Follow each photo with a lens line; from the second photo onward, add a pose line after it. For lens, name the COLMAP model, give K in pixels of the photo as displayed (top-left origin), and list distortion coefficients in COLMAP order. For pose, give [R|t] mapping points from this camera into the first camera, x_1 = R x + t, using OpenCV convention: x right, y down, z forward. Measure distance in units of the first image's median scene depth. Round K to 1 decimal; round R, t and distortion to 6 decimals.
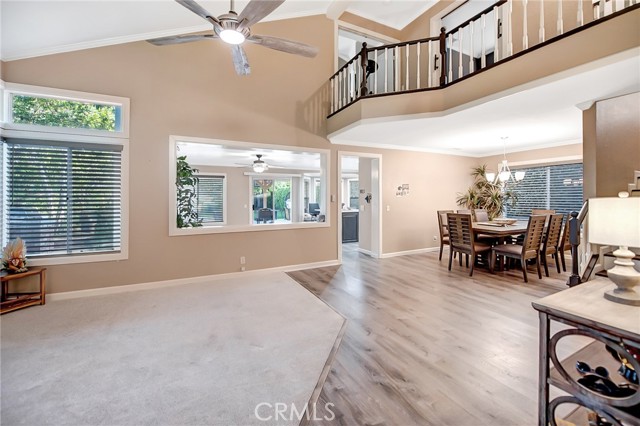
lens RADIAL K [[263.1, 0, 320.3], [0, 263.1, 197.9], [0, 0, 1]] dist [-0.009784, -0.000131]
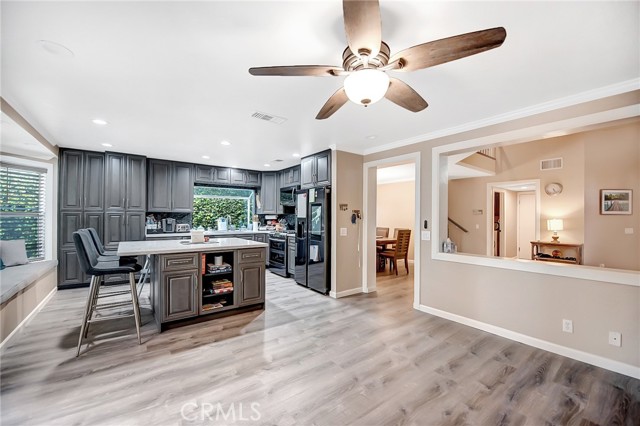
lens RADIAL K [[258.0, 0, 318.5], [0, 258.0, 219.3], [0, 0, 1]] dist [-0.015530, -0.000125]
pose [[-0.181679, -0.001389, 0.983357, -0.569538], [-0.008944, 0.999960, -0.000240, 0.009831], [-0.983317, -0.008839, -0.181685, 1.380458]]
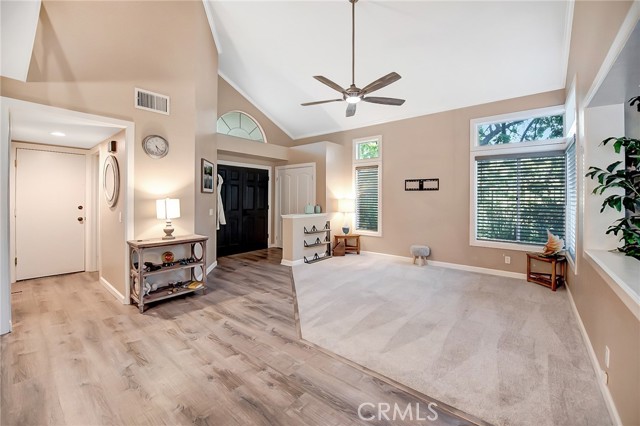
lens RADIAL K [[263.1, 0, 320.3], [0, 263.1, 197.9], [0, 0, 1]] dist [-0.009784, -0.000131]
pose [[-0.912238, 0.000721, -0.409660, 0.205511], [0.001459, 0.999998, -0.001489, -0.000608], [0.409658, -0.001957, -0.912237, 0.945856]]
